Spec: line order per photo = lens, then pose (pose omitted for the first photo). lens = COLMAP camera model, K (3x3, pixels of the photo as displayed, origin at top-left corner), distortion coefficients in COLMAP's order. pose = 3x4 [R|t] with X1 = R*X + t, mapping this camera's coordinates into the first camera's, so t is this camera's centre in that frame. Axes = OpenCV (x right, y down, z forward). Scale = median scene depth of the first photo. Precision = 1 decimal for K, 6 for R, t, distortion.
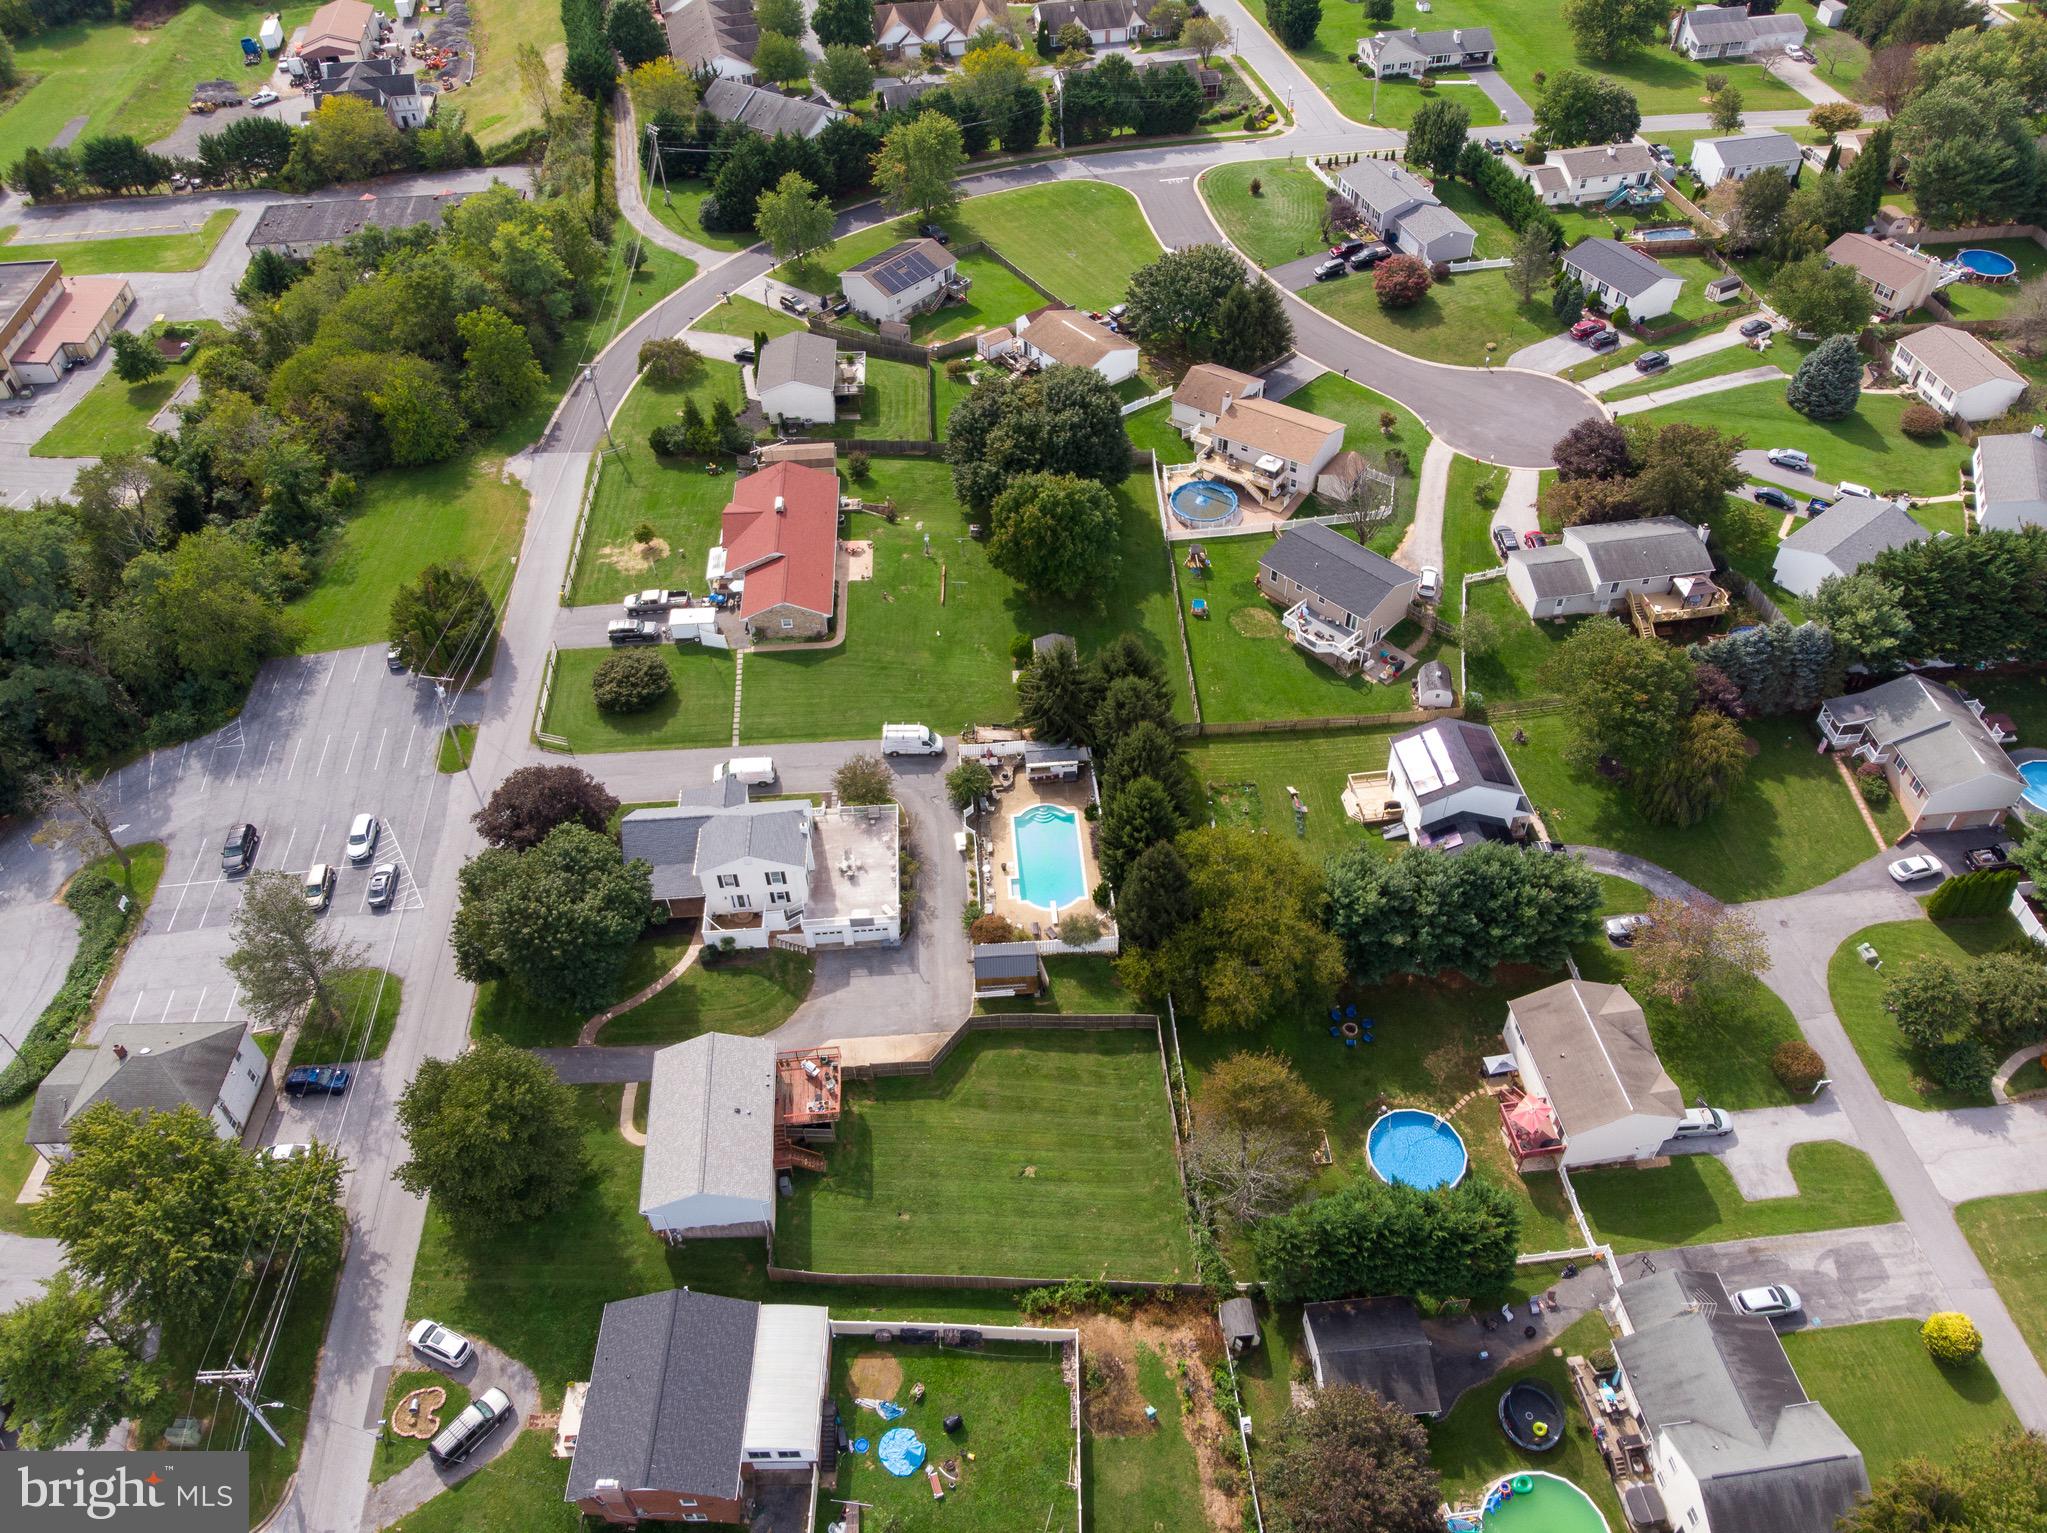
lens RADIAL K [[1526.7, 0, 1024.7], [0, 1526.7, 773.1], [0, 0, 1]] dist [-0.011518, 0.019270]
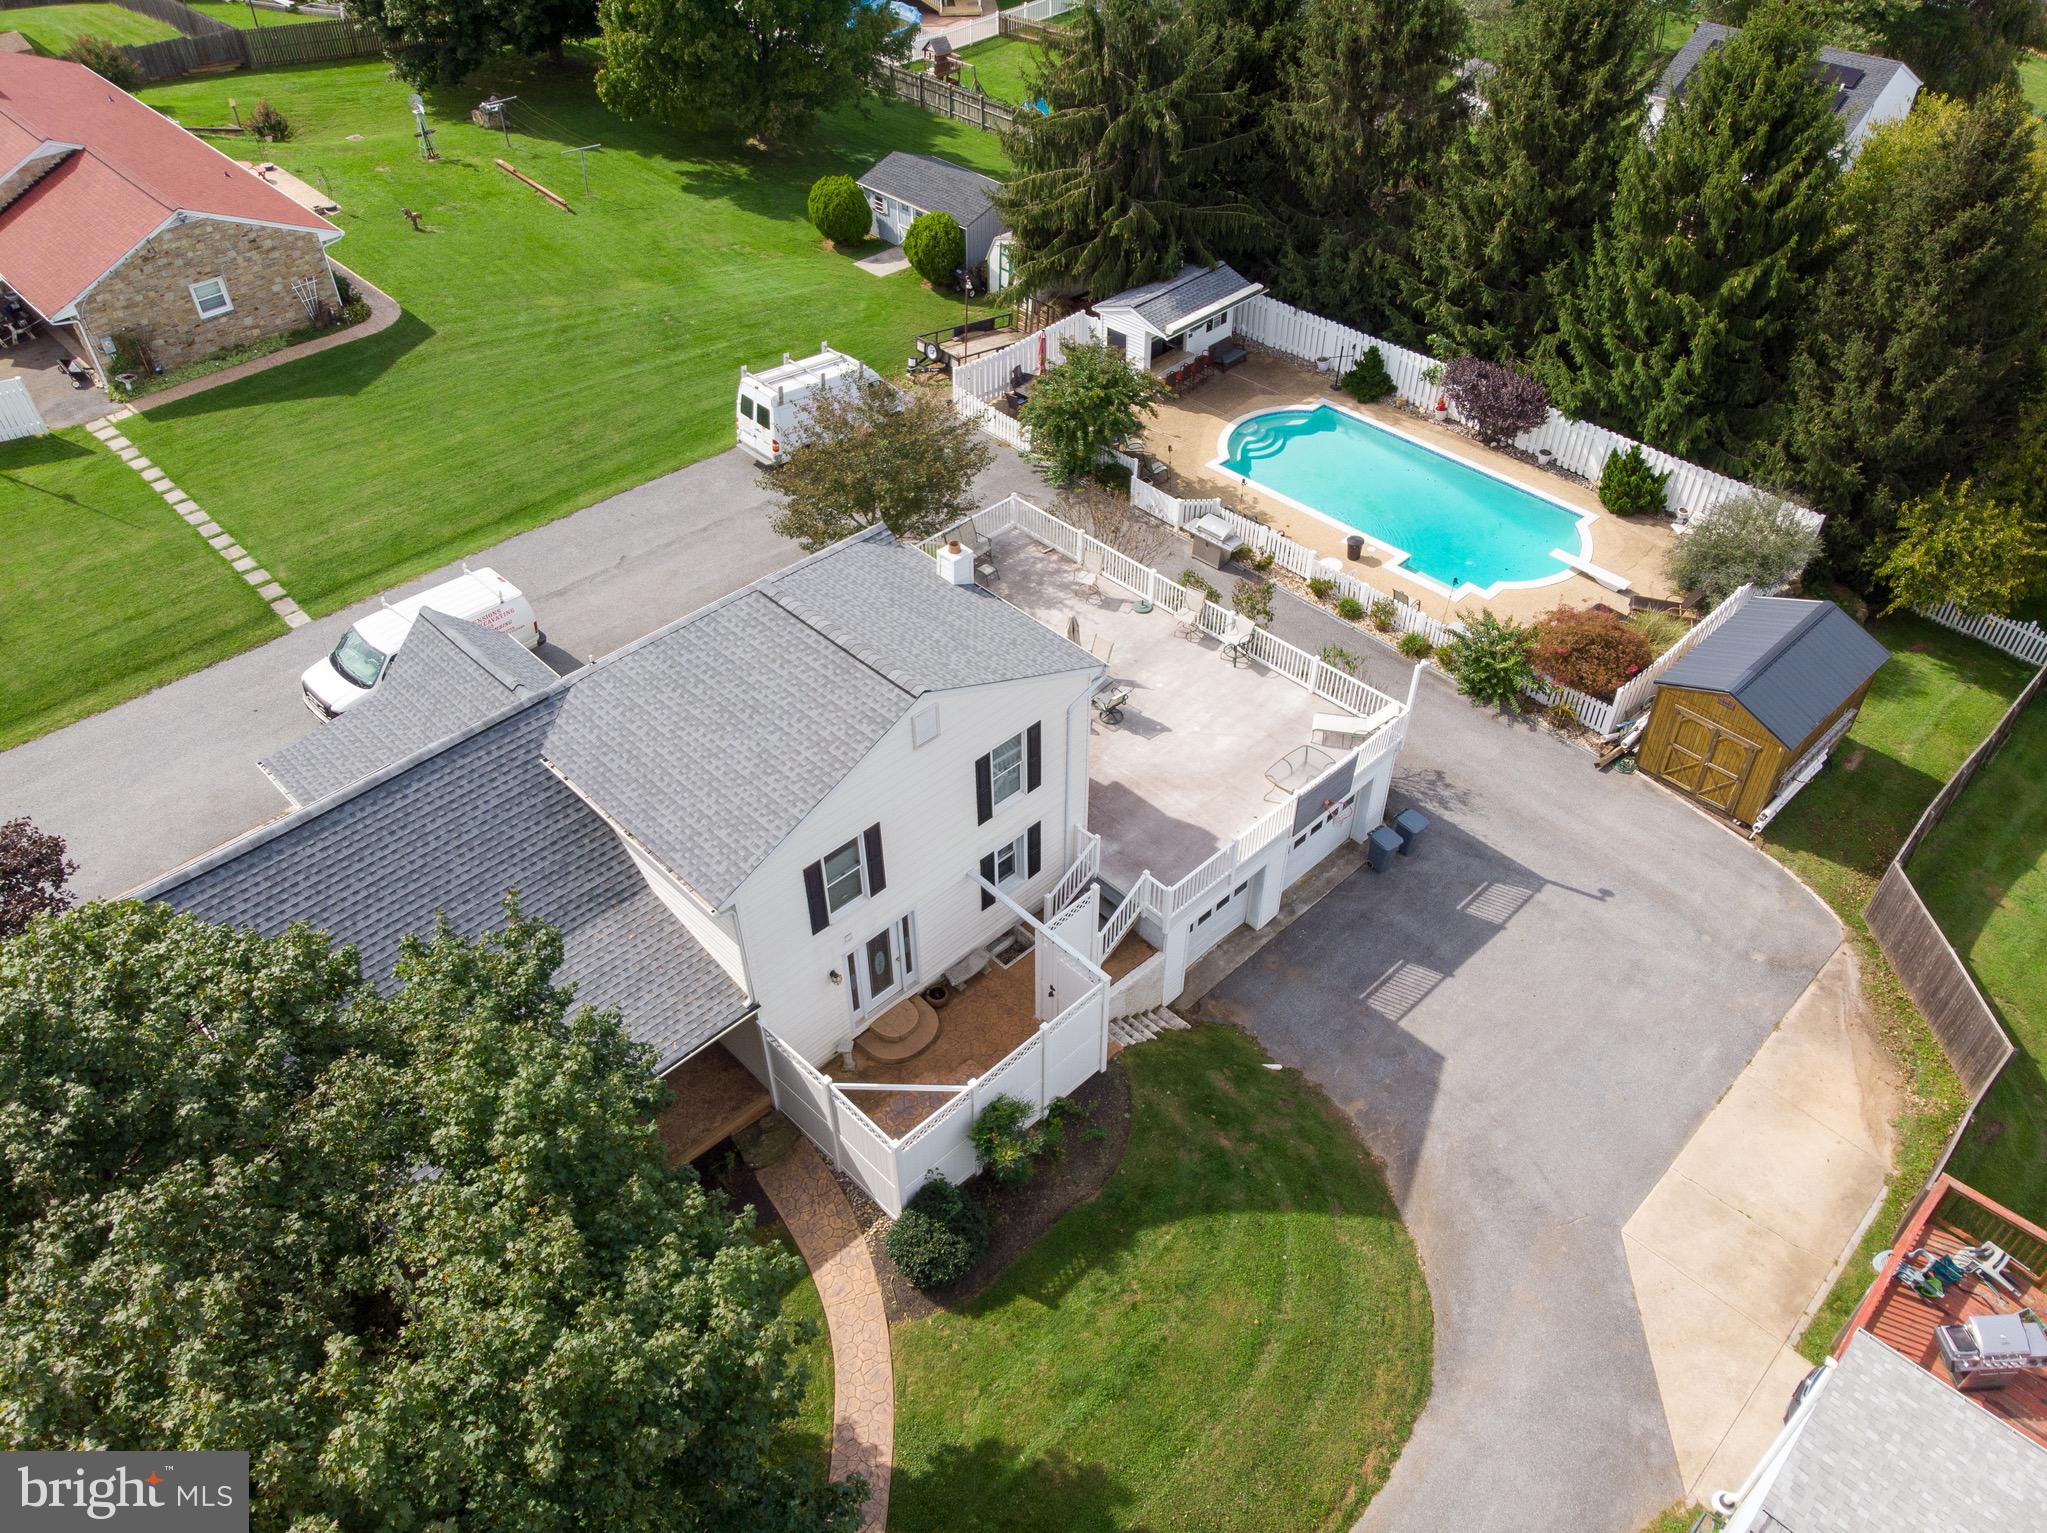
lens RADIAL K [[1521.5, 0, 1025.3], [0, 1521.5, 775.1], [0, 0, 1]] dist [-0.012406, 0.017451]
pose [[0.754640, -0.423160, 0.501453, -0.235080], [0.459184, 0.886507, 0.057066, 0.049512], [-0.468689, 0.187195, 0.863301, 0.693425]]
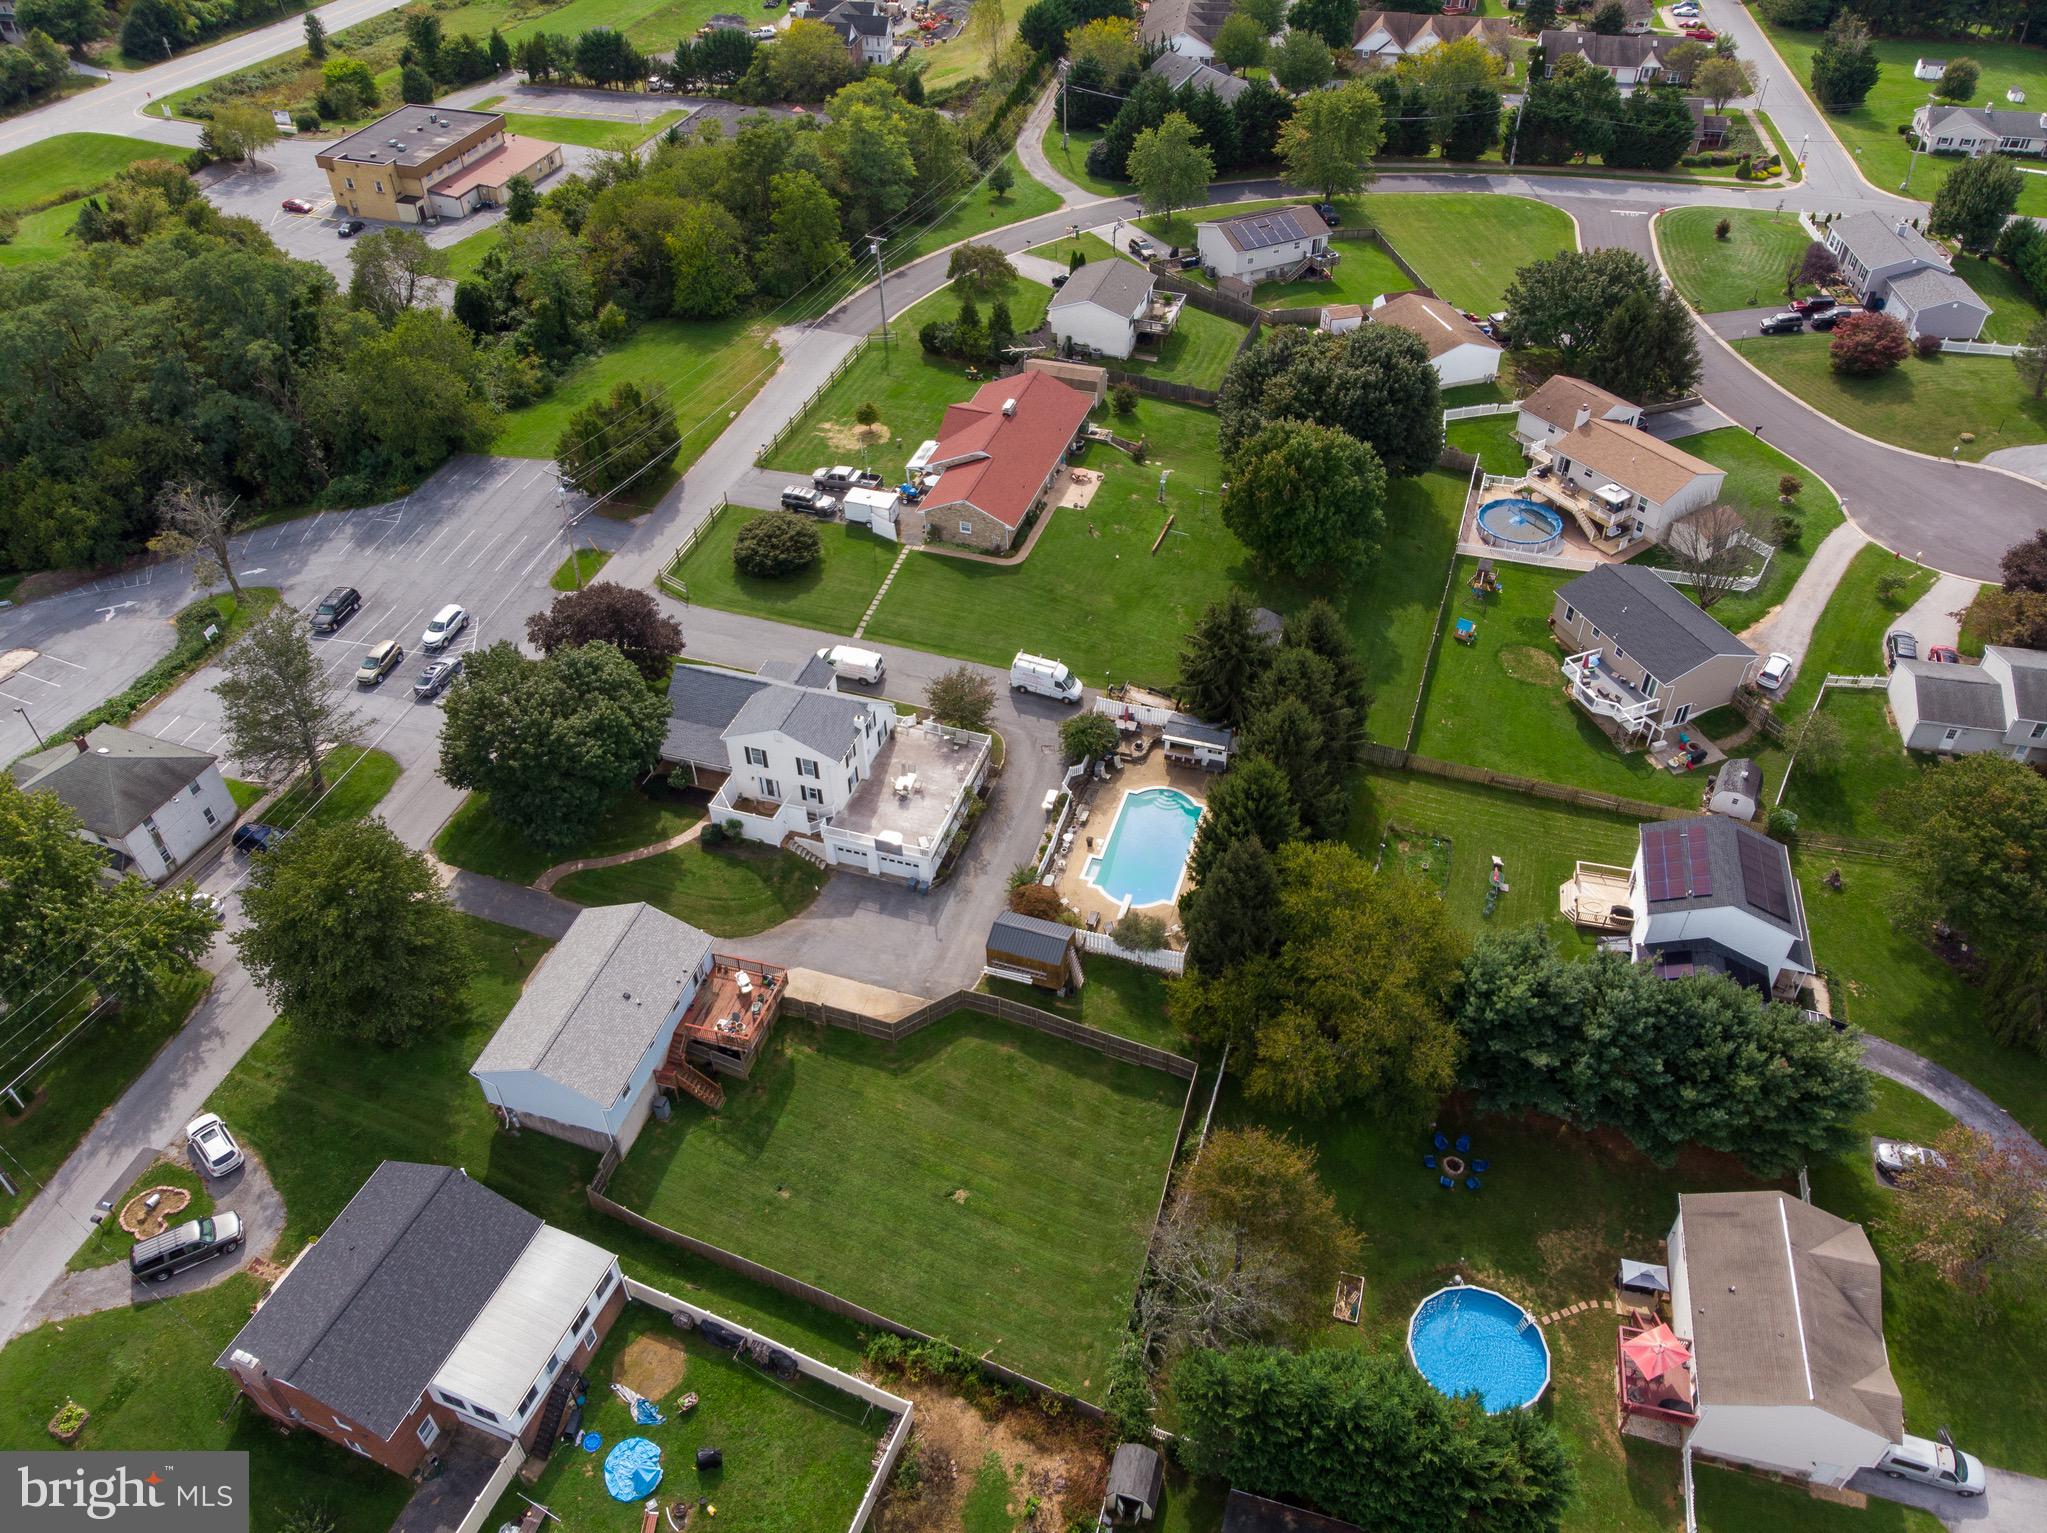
lens RADIAL K [[1526.7, 0, 1024.7], [0, 1526.7, 773.1], [0, 0, 1]] dist [-0.011518, 0.019270]
pose [[0.929856, 0.252607, -0.267501, 0.147662], [-0.270303, 0.962279, -0.030897, 0.056065], [0.249606, 0.101037, 0.963062, 0.192974]]
